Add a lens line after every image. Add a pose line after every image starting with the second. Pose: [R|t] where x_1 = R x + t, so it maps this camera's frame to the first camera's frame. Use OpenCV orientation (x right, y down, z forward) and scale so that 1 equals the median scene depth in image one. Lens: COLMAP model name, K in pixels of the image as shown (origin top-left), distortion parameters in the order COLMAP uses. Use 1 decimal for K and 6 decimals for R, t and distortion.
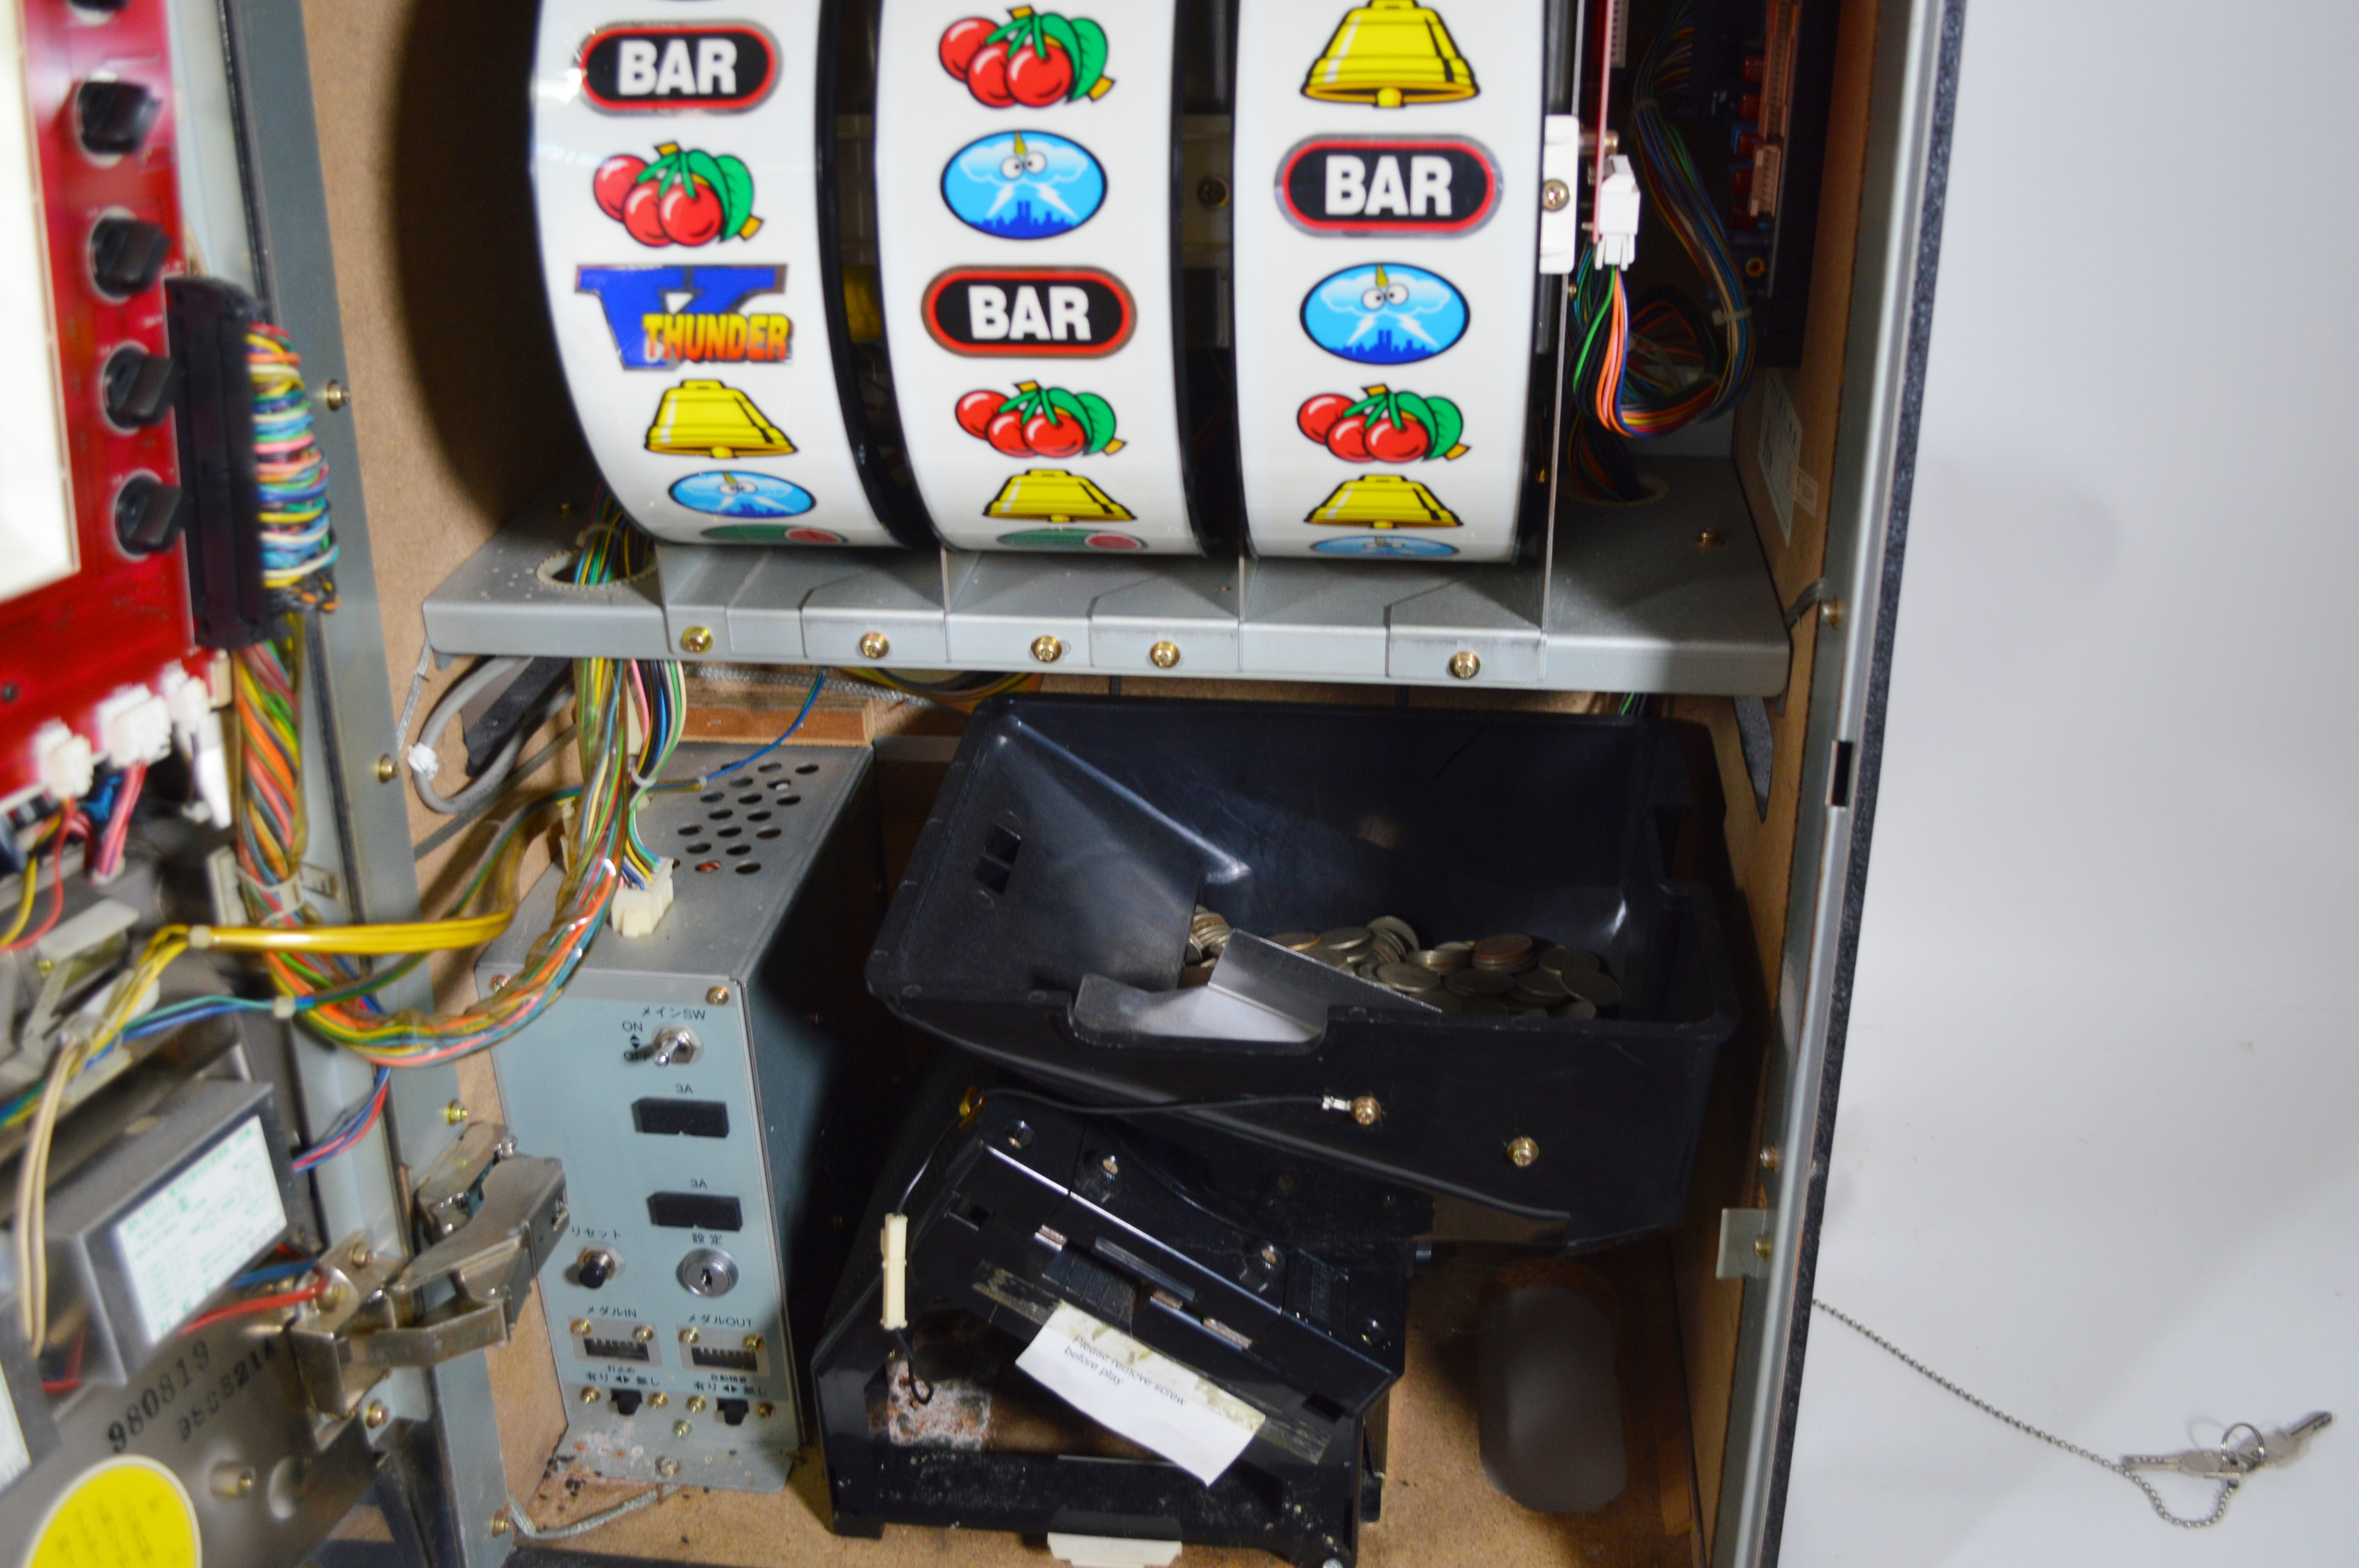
lens RADIAL K [[2144.2, 0, 1179.5], [0, 2144.2, 784.0], [0, 0, 1]] dist [-0.082028, 0.012784]
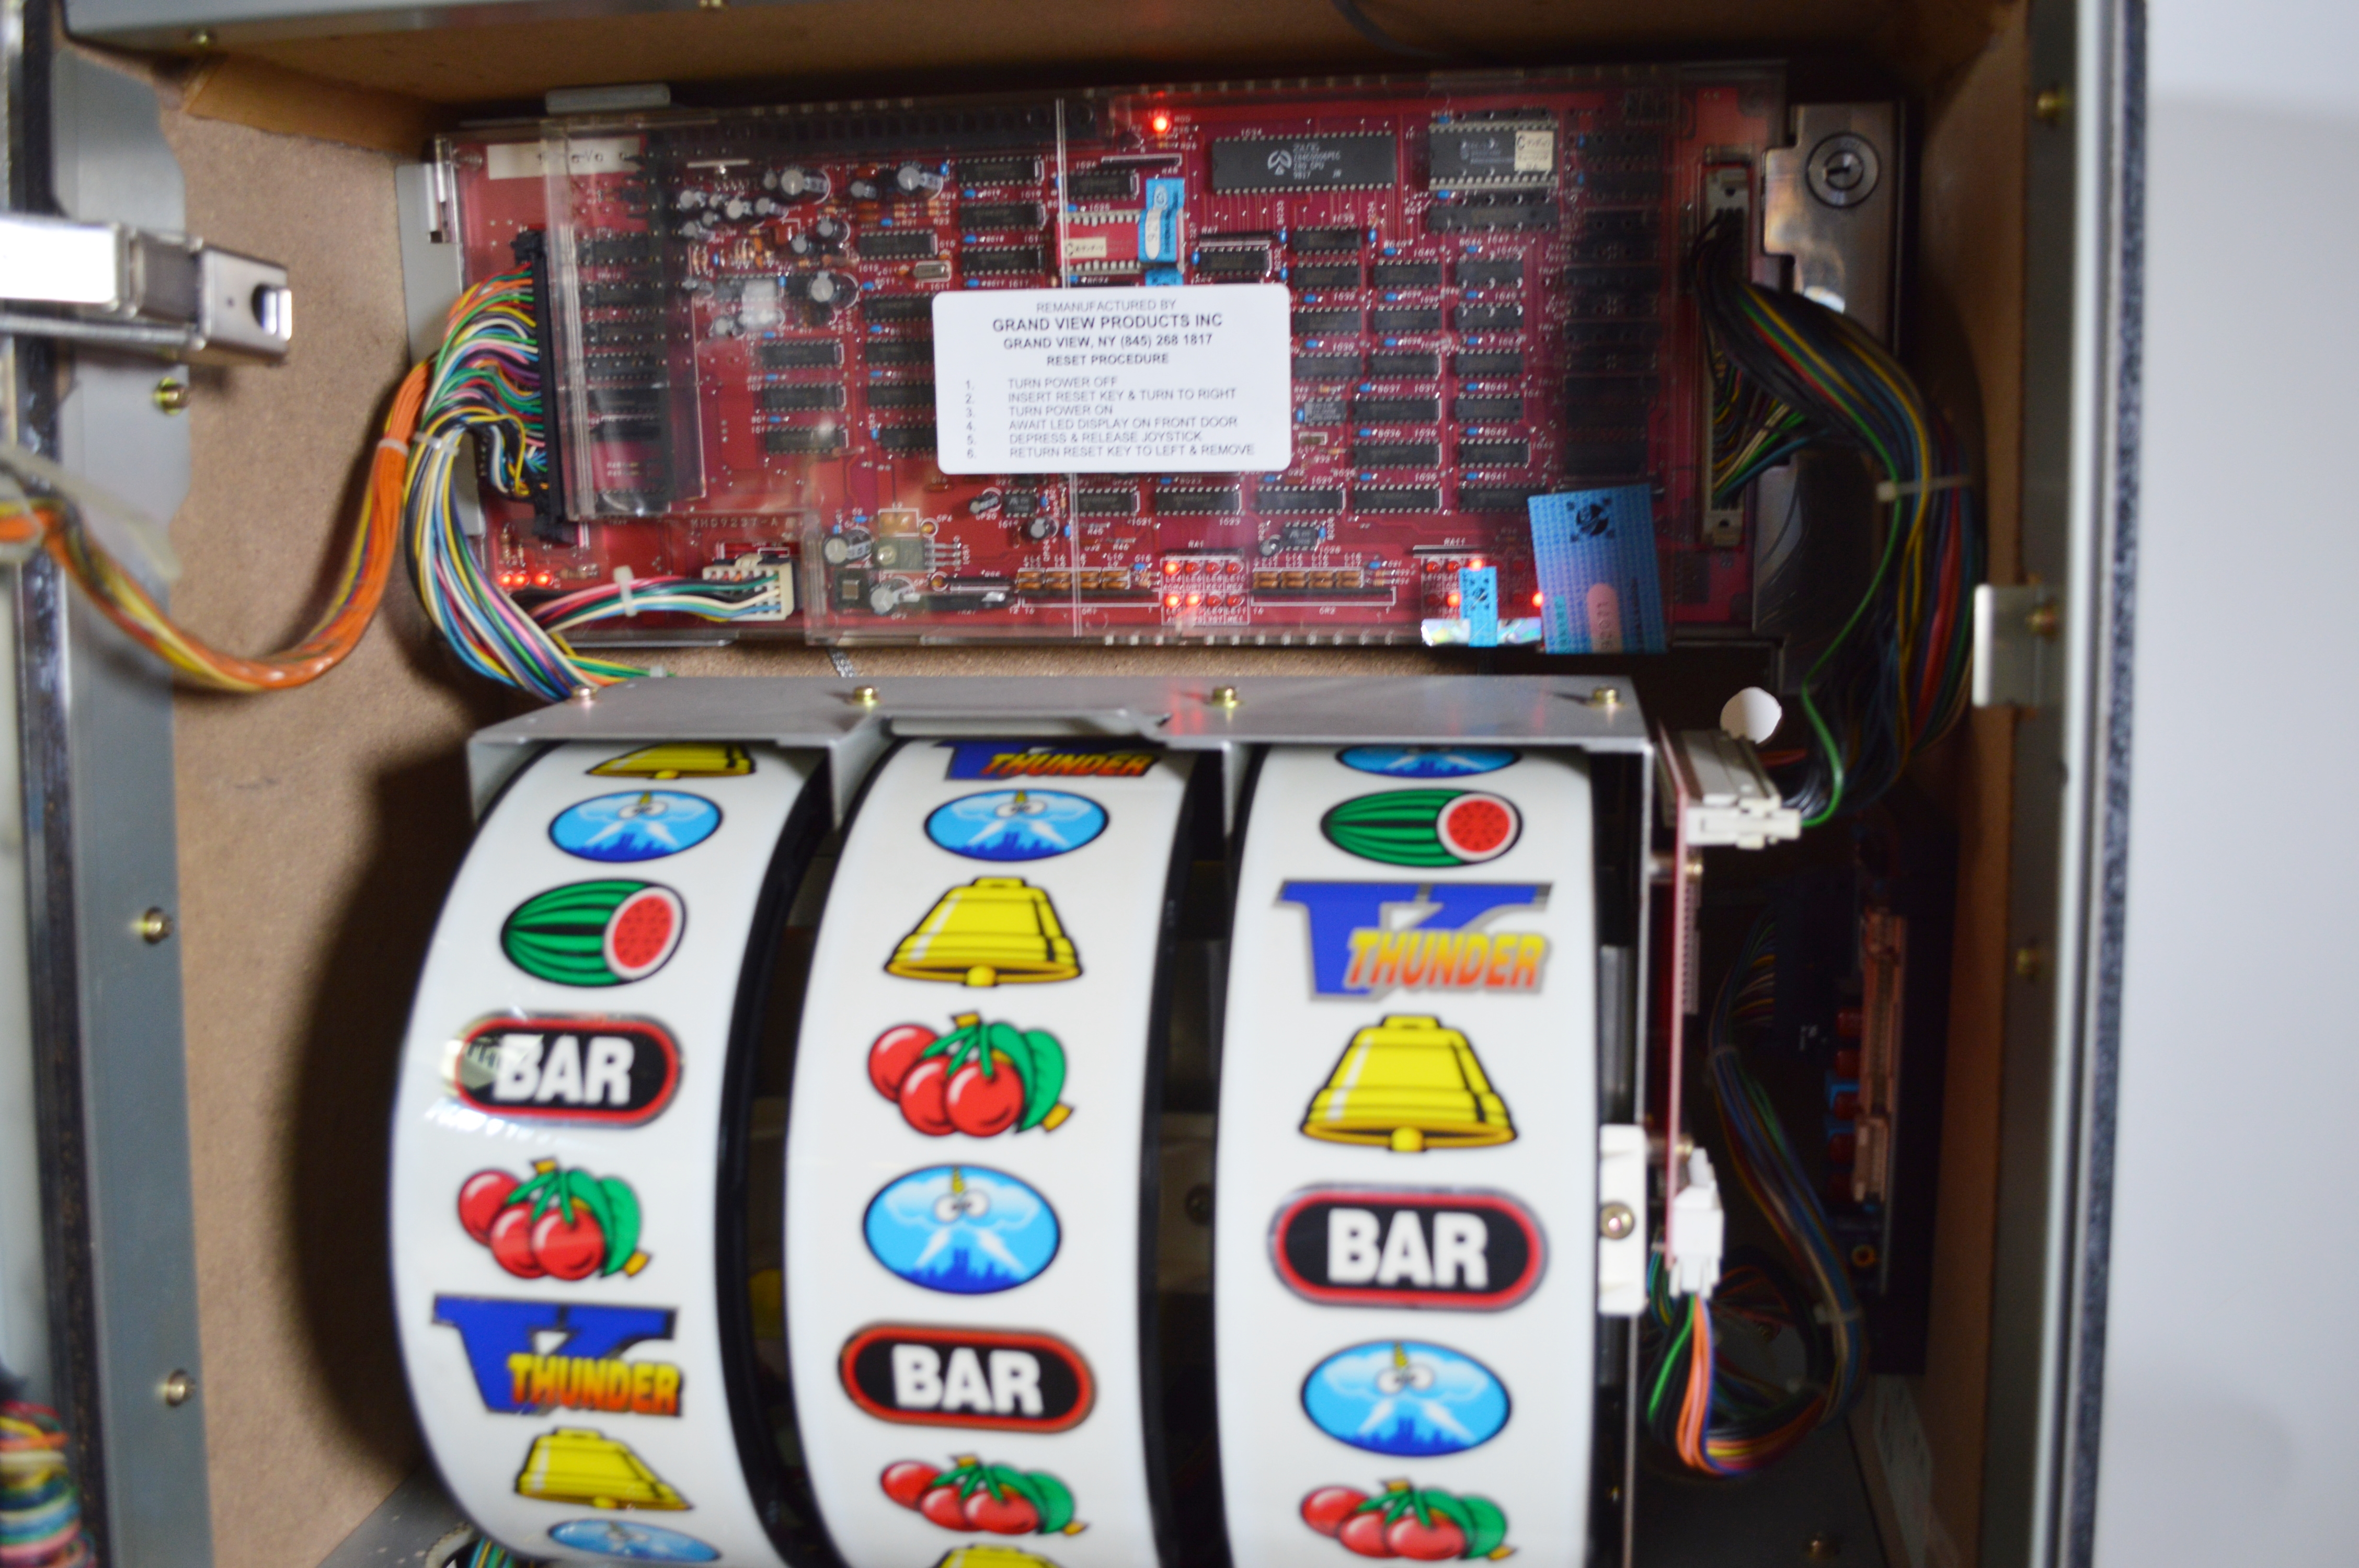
lens RADIAL K [[2039.3, 0, 1179.5], [0, 2039.3, 784.0], [0, 0, 1]] dist [-0.083334, 0.015946]
pose [[0.998677, 0.004262, -0.051250, 0.048439], [-0.018847, 0.957554, -0.287636, -0.216558], [0.047848, 0.288221, 0.956368, 0.202562]]
